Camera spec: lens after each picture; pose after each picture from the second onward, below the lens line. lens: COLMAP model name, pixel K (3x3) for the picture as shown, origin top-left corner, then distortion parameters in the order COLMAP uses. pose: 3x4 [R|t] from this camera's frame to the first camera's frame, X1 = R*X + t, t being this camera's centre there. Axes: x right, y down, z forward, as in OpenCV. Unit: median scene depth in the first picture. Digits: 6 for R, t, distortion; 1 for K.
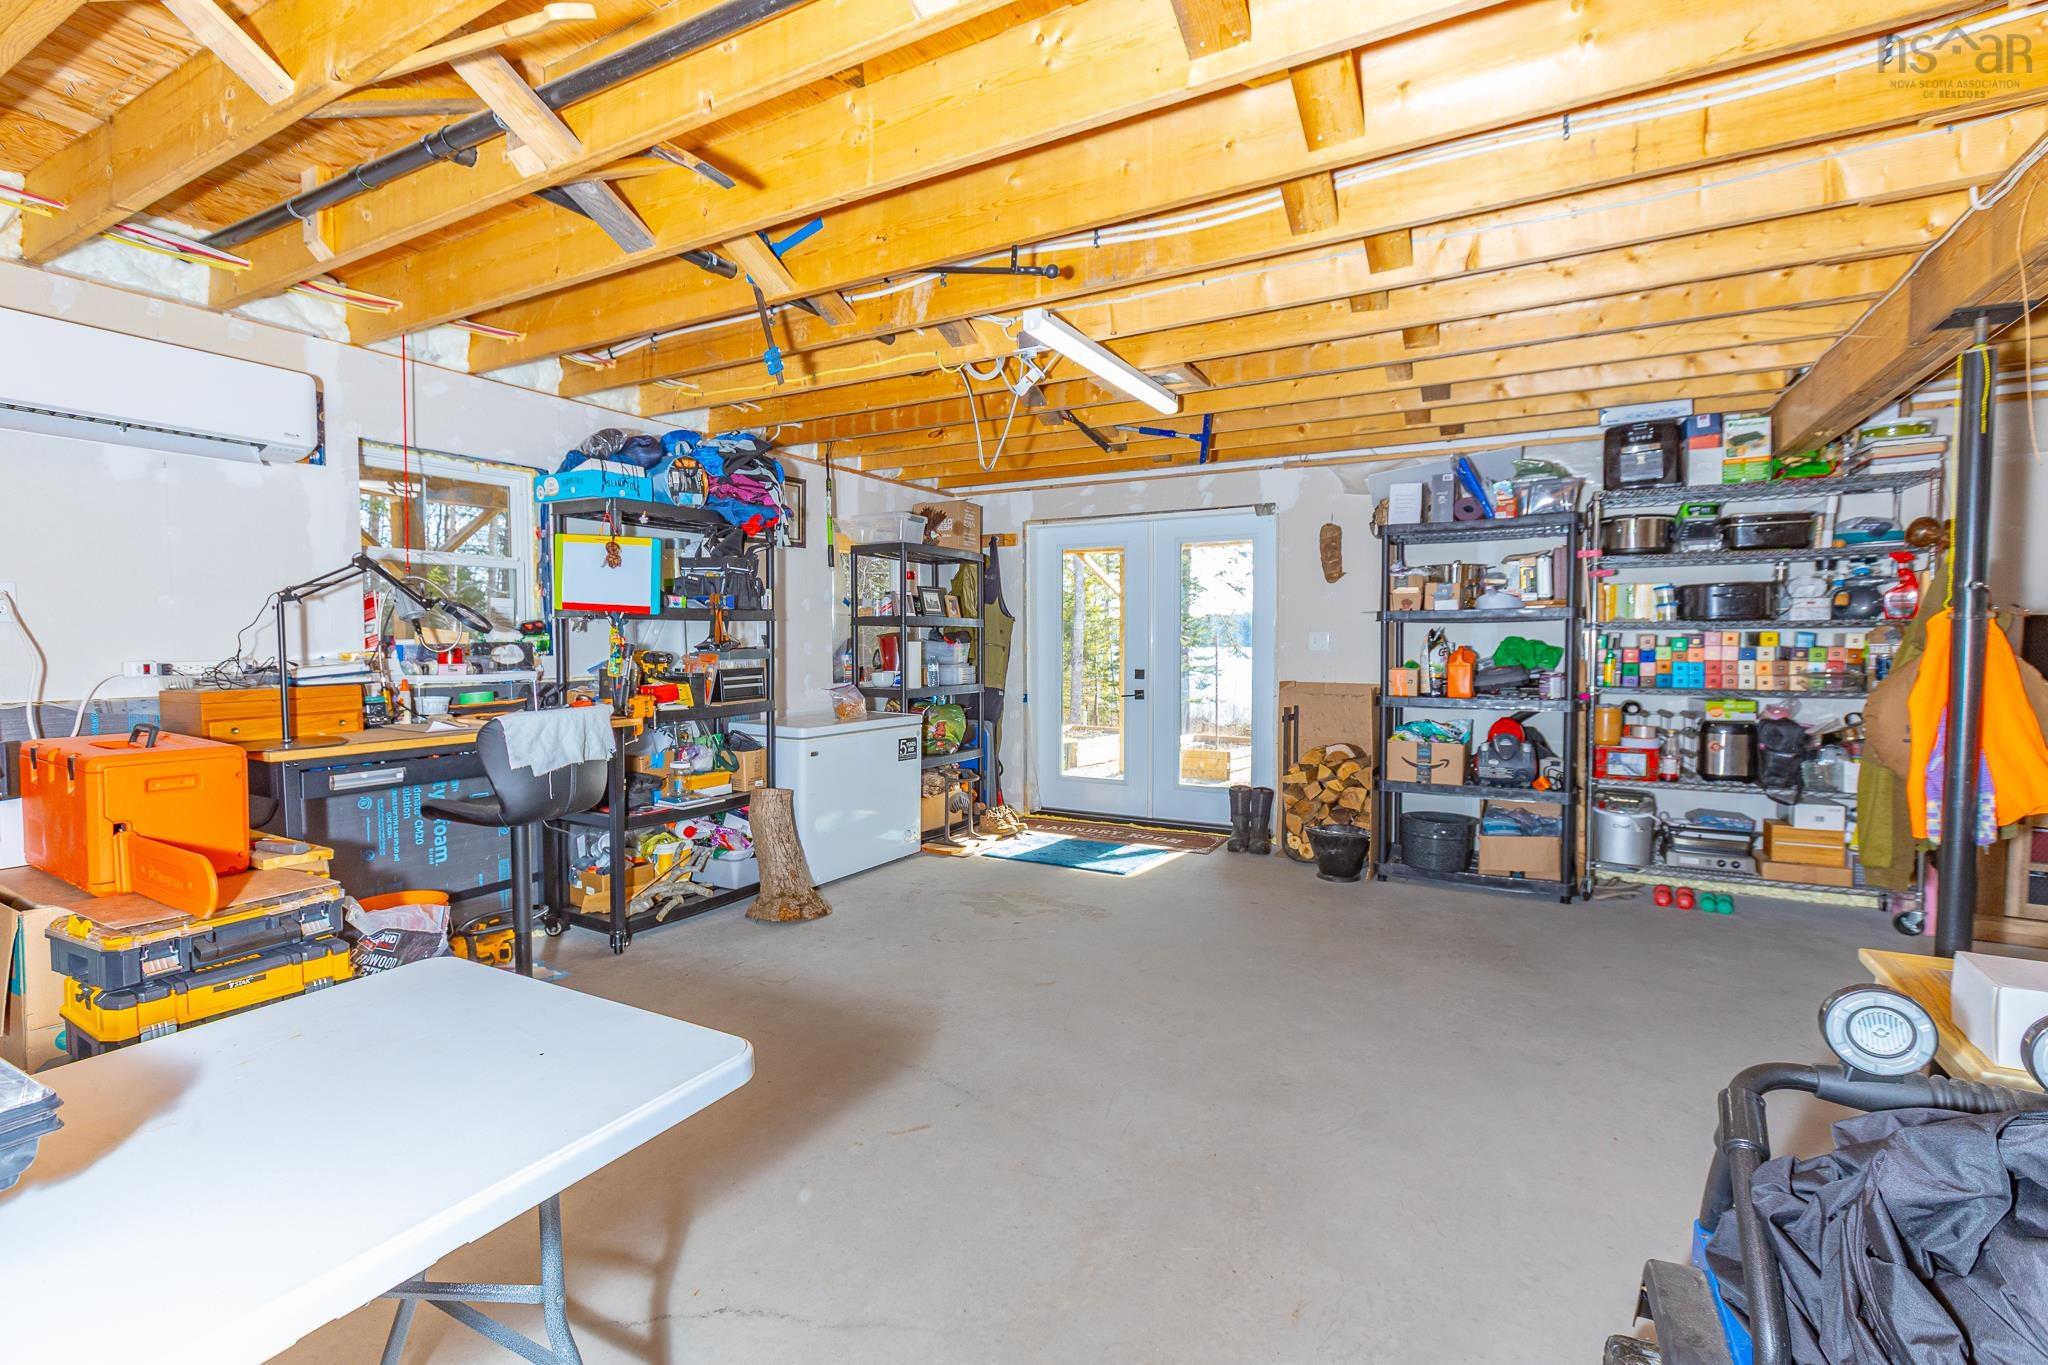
lens RADIAL K [[944.3, 0, 1023.0], [0, 944.3, 681.6], [0, 0, 1]] dist [0.002453, -0.000770]
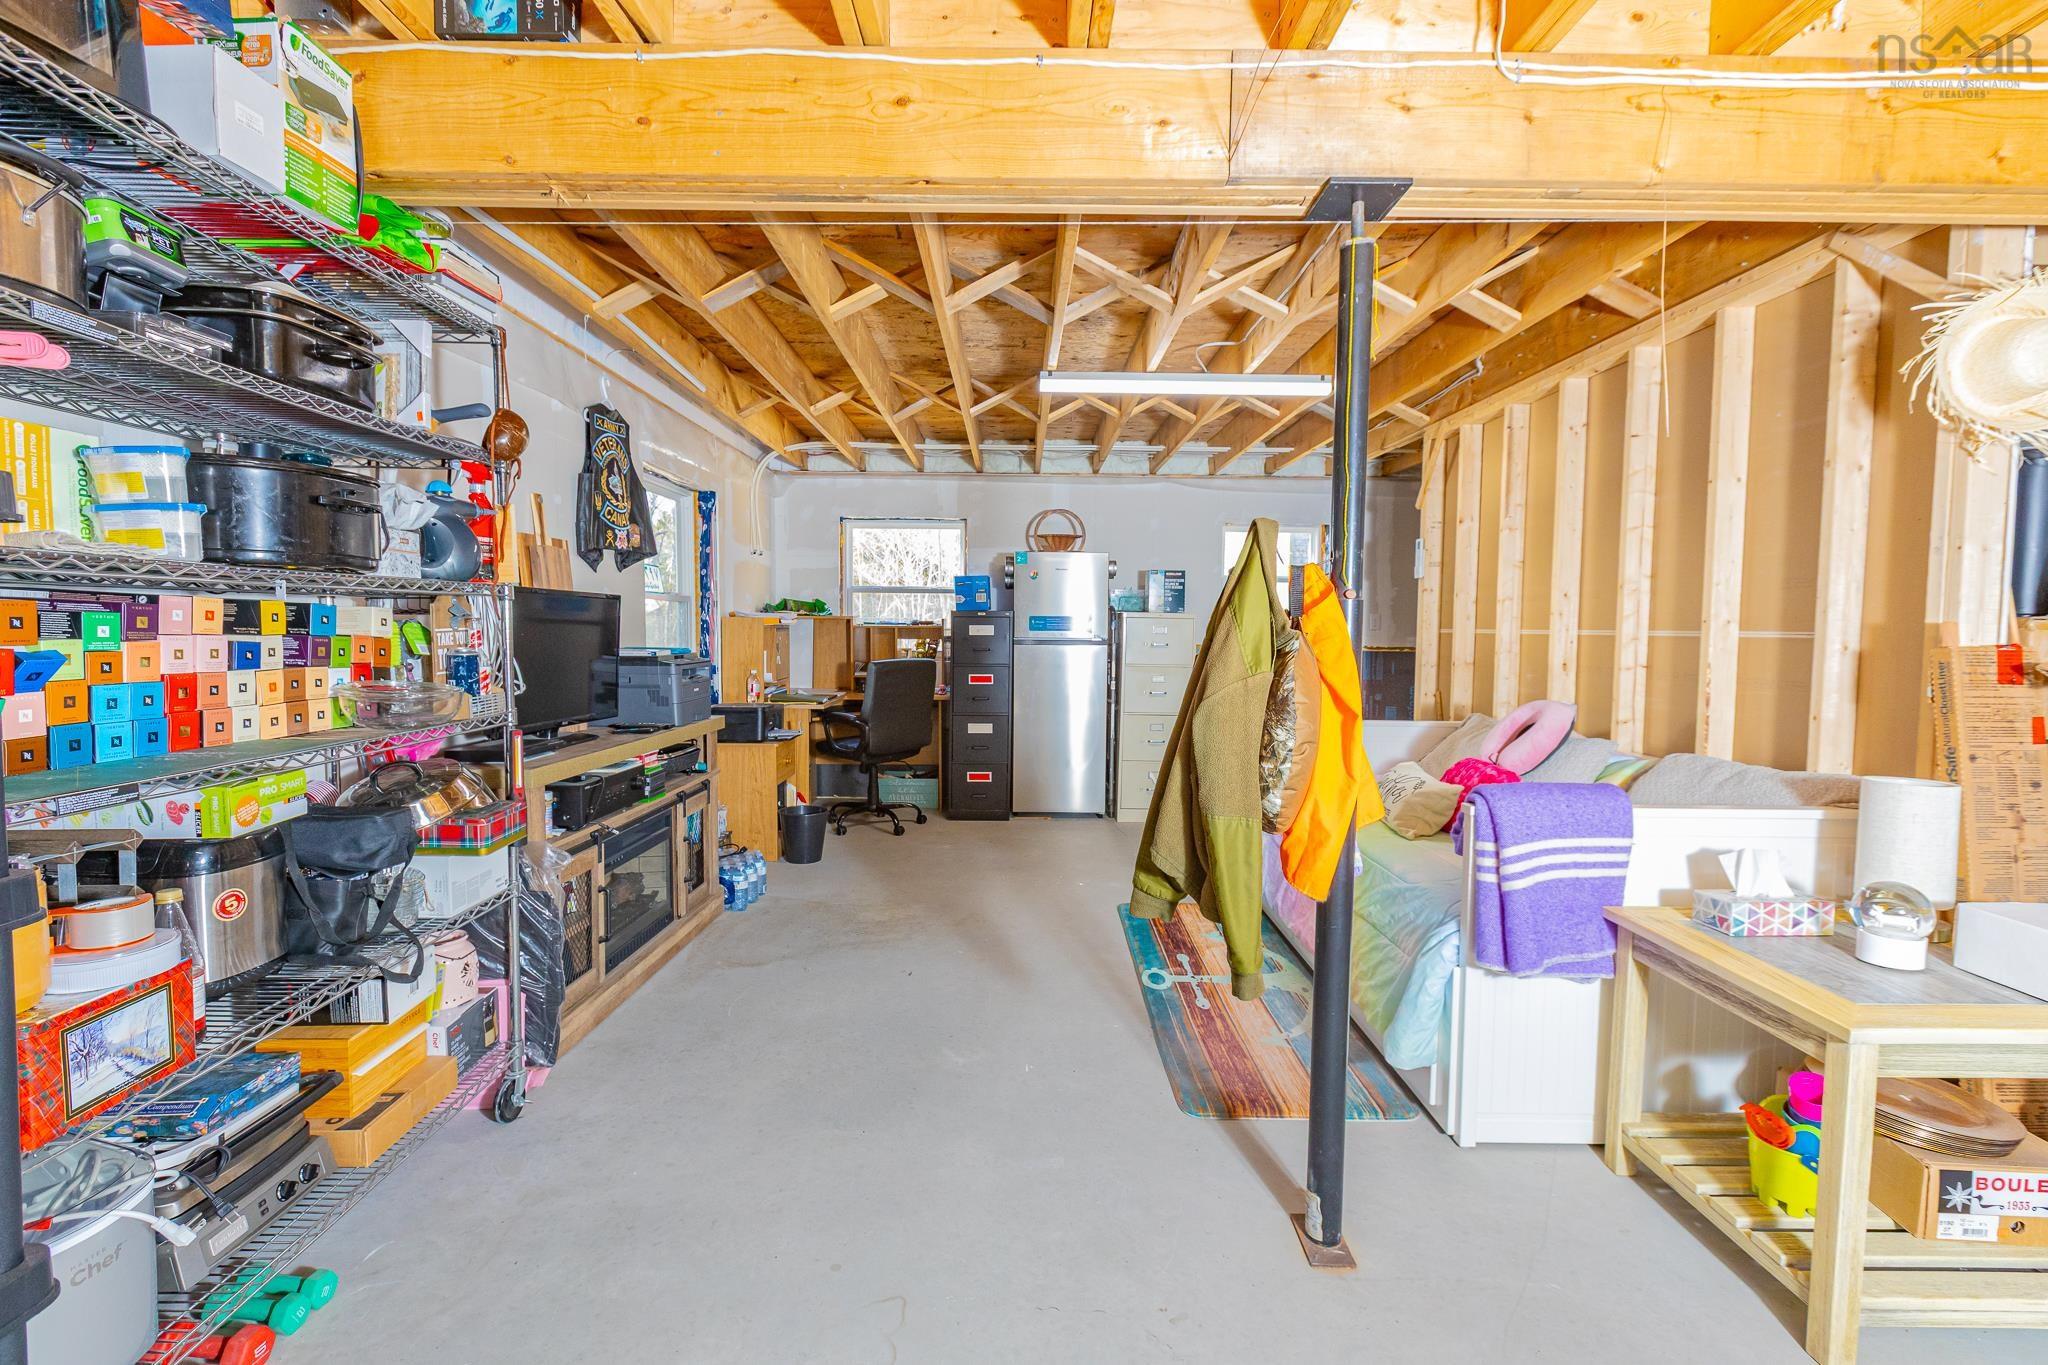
lens RADIAL K [[944.3, 0, 1023.3], [0, 944.3, 677.8], [0, 0, 1]] dist [0.002453, -0.000770]
pose [[-0.486147, -0.049842, 0.872454, 0.260650], [0.024805, 0.997183, 0.070789, -0.039046], [-0.873525, 0.056055, -0.483541, 0.903813]]
